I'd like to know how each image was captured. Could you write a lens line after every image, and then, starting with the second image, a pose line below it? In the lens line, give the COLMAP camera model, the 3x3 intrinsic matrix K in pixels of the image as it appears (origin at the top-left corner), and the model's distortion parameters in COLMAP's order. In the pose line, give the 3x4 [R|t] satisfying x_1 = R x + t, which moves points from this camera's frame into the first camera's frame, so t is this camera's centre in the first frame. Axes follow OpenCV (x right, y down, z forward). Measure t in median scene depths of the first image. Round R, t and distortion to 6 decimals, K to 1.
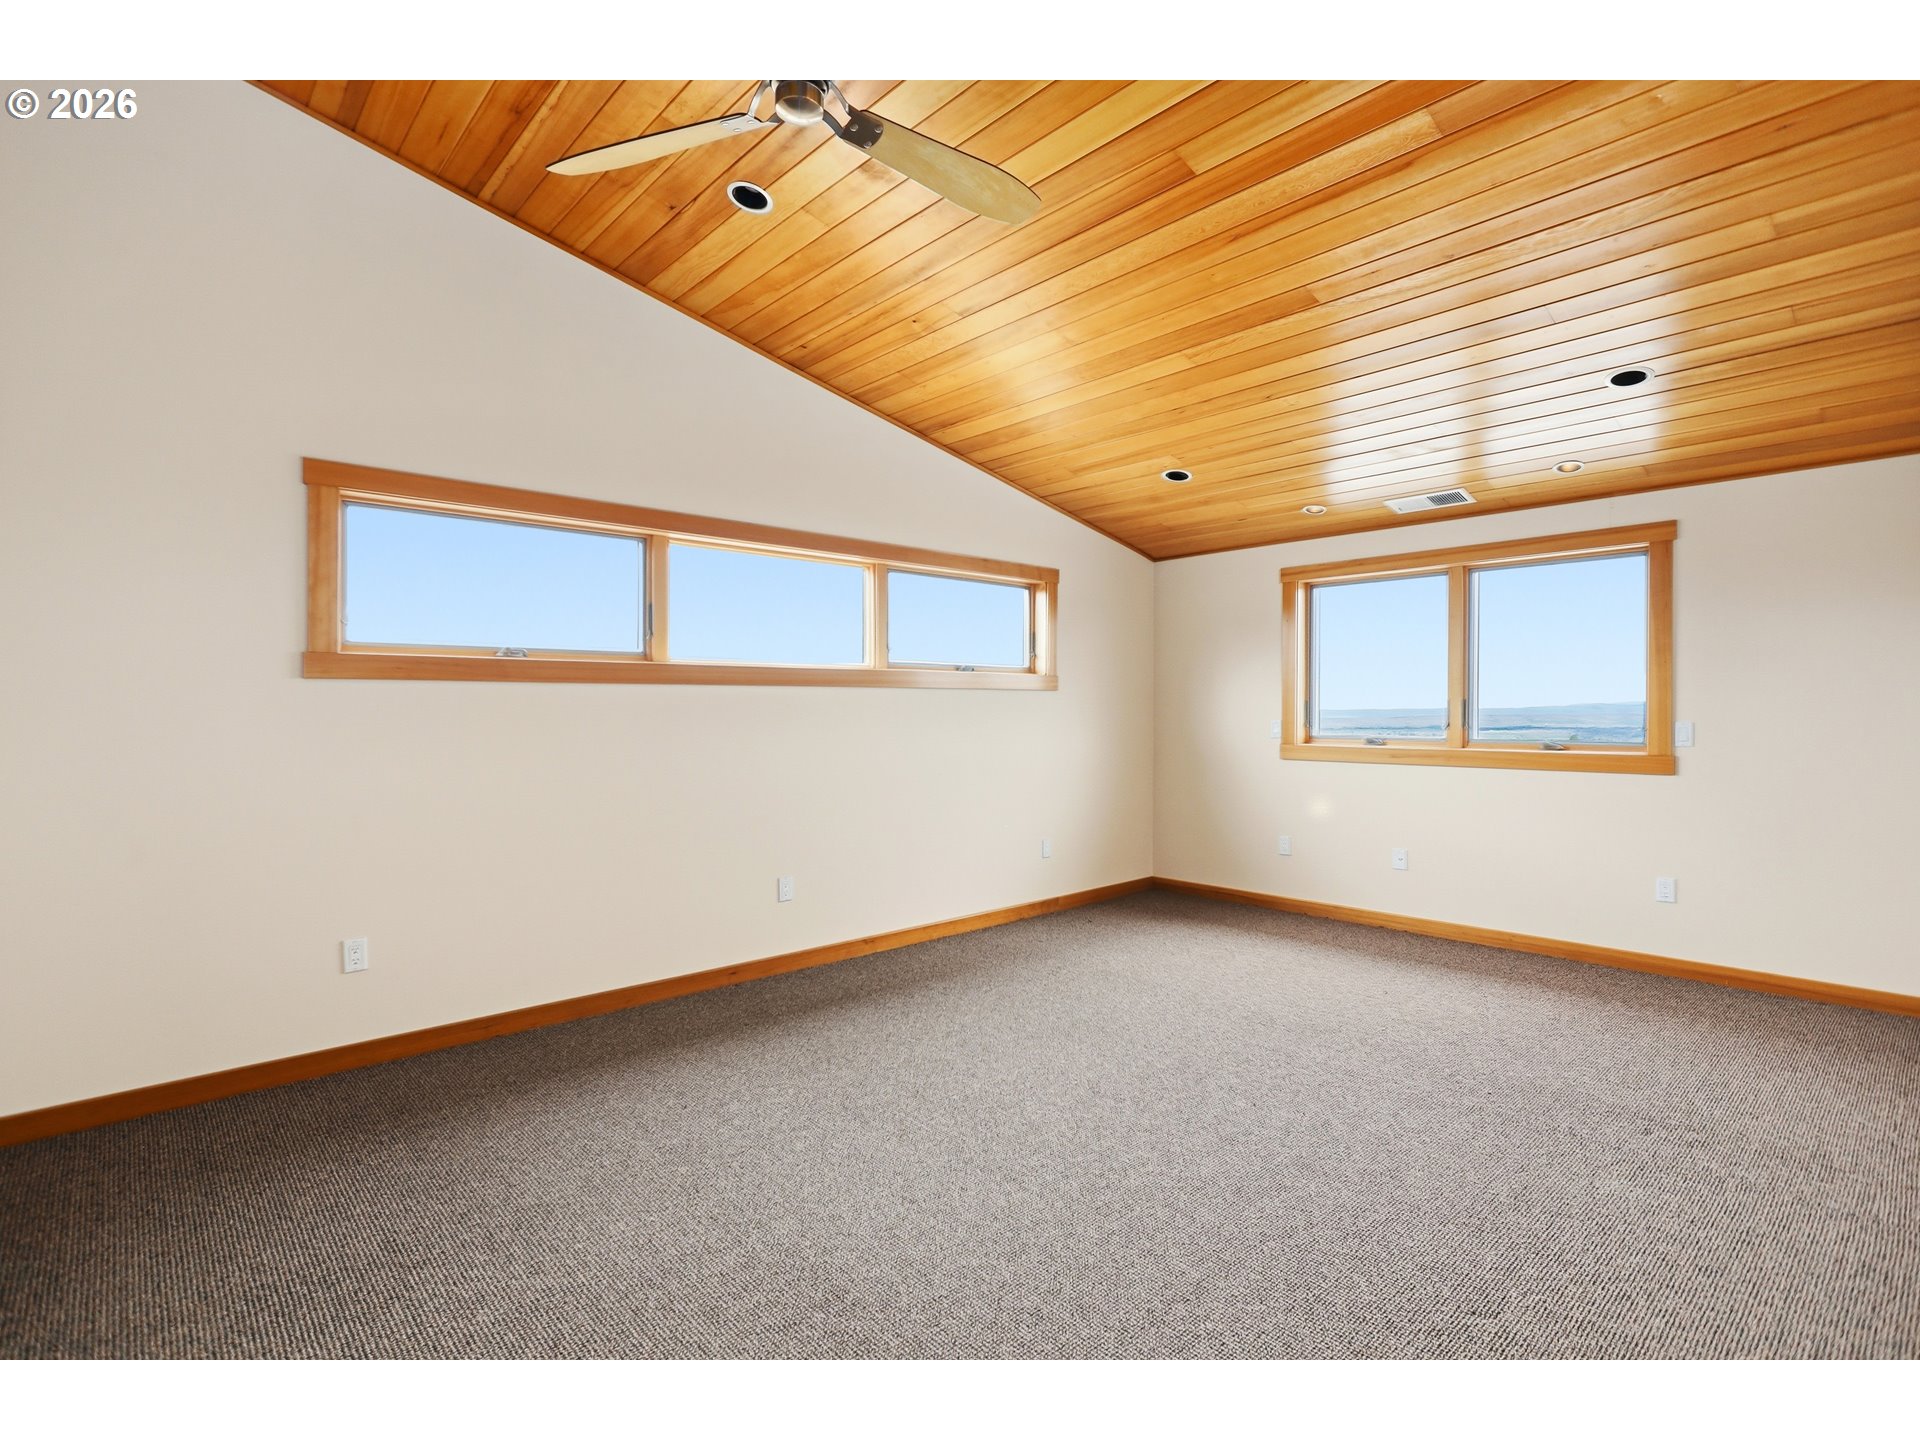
lens RADIAL K [[925.3, 0, 980.8], [0, 925.3, 721.4], [0, 0, 1]] dist [0.003173, 0.000727]
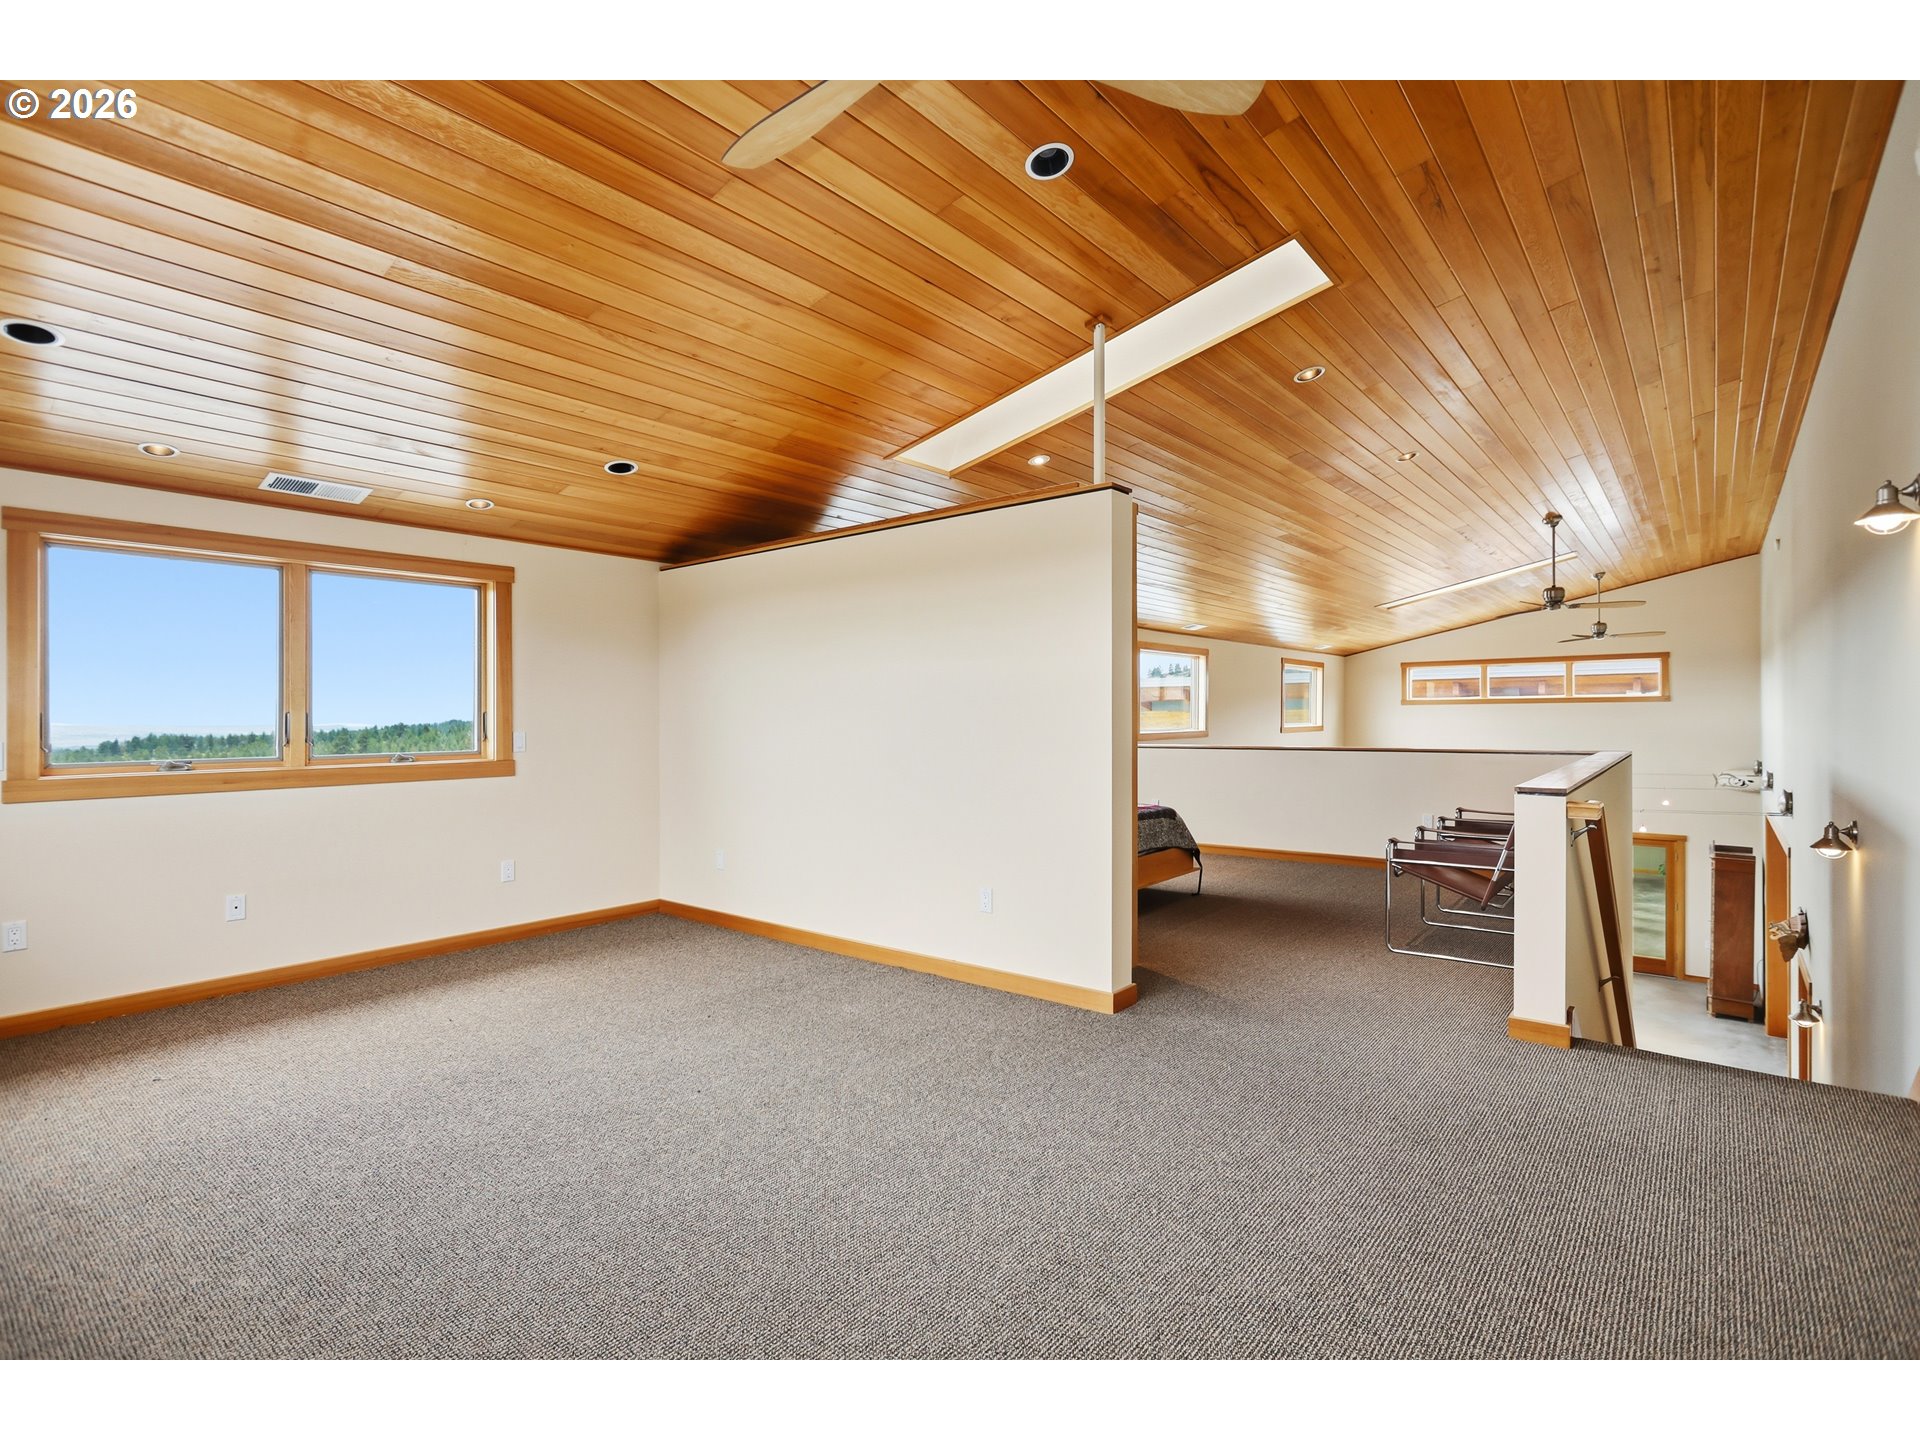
lens RADIAL K [[916.1, 0, 980.4], [0, 916.1, 728.0], [0, 0, 1]] dist [0.001015, 0.000638]
pose [[-0.141935, -0.006493, 0.989855, -0.483129], [0.023712, 0.999669, 0.009958, -0.001671], [-0.989592, 0.024885, -0.141734, 0.505837]]
